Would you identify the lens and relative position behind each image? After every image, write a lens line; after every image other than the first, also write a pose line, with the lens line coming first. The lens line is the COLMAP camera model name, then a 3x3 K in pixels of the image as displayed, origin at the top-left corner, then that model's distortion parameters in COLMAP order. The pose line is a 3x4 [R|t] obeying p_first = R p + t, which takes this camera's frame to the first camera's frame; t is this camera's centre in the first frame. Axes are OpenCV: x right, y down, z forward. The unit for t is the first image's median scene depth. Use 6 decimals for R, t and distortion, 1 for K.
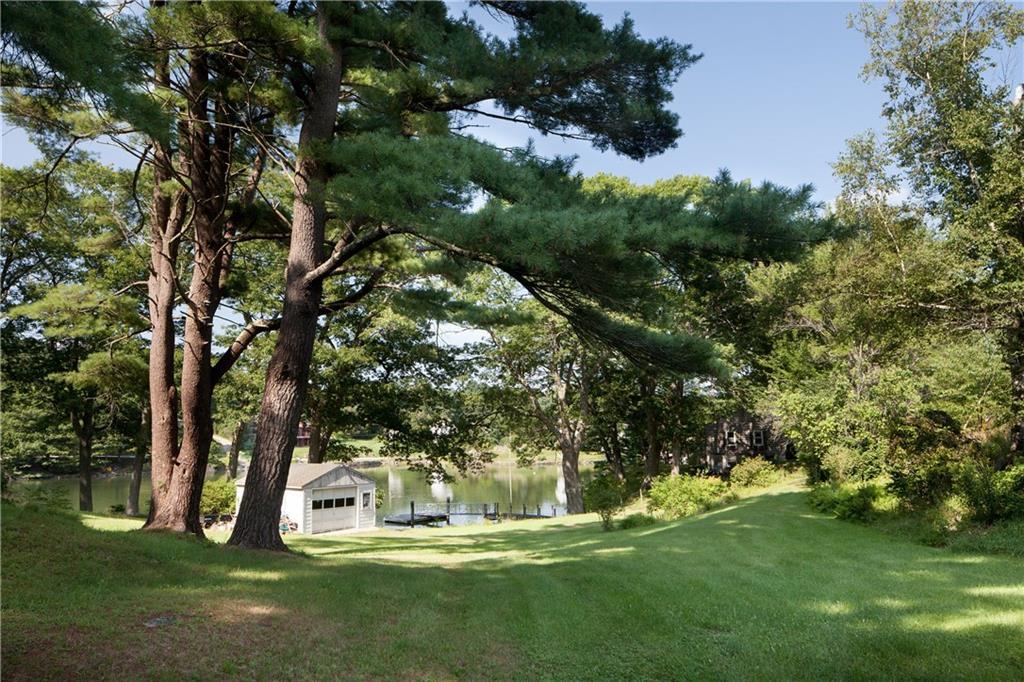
lens RADIAL K [[704.3, 0, 510.2], [0, 704.3, 338.6], [0, 0, 1]] dist [0.002804, -0.000038]
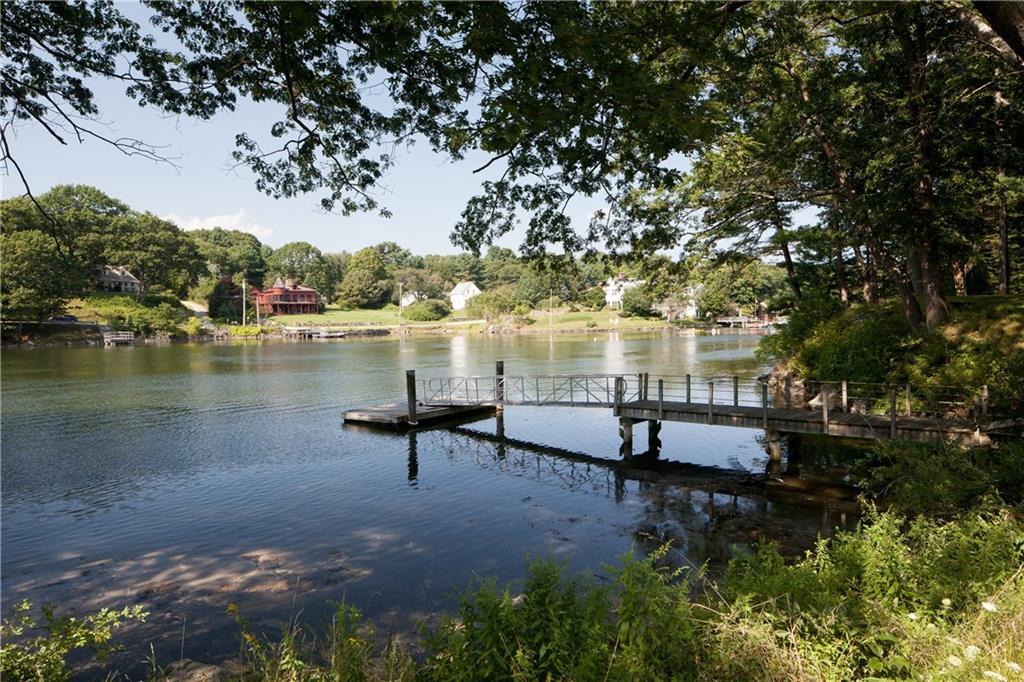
lens RADIAL K [[704.3, 0, 511.7], [0, 704.3, 341.8], [0, 0, 1]] dist [0.002804, -0.000038]
pose [[0.999640, -0.008113, -0.025575, -0.032023], [0.012442, 0.984679, 0.173934, 0.066547], [0.023772, -0.174190, 0.984425, 0.278672]]
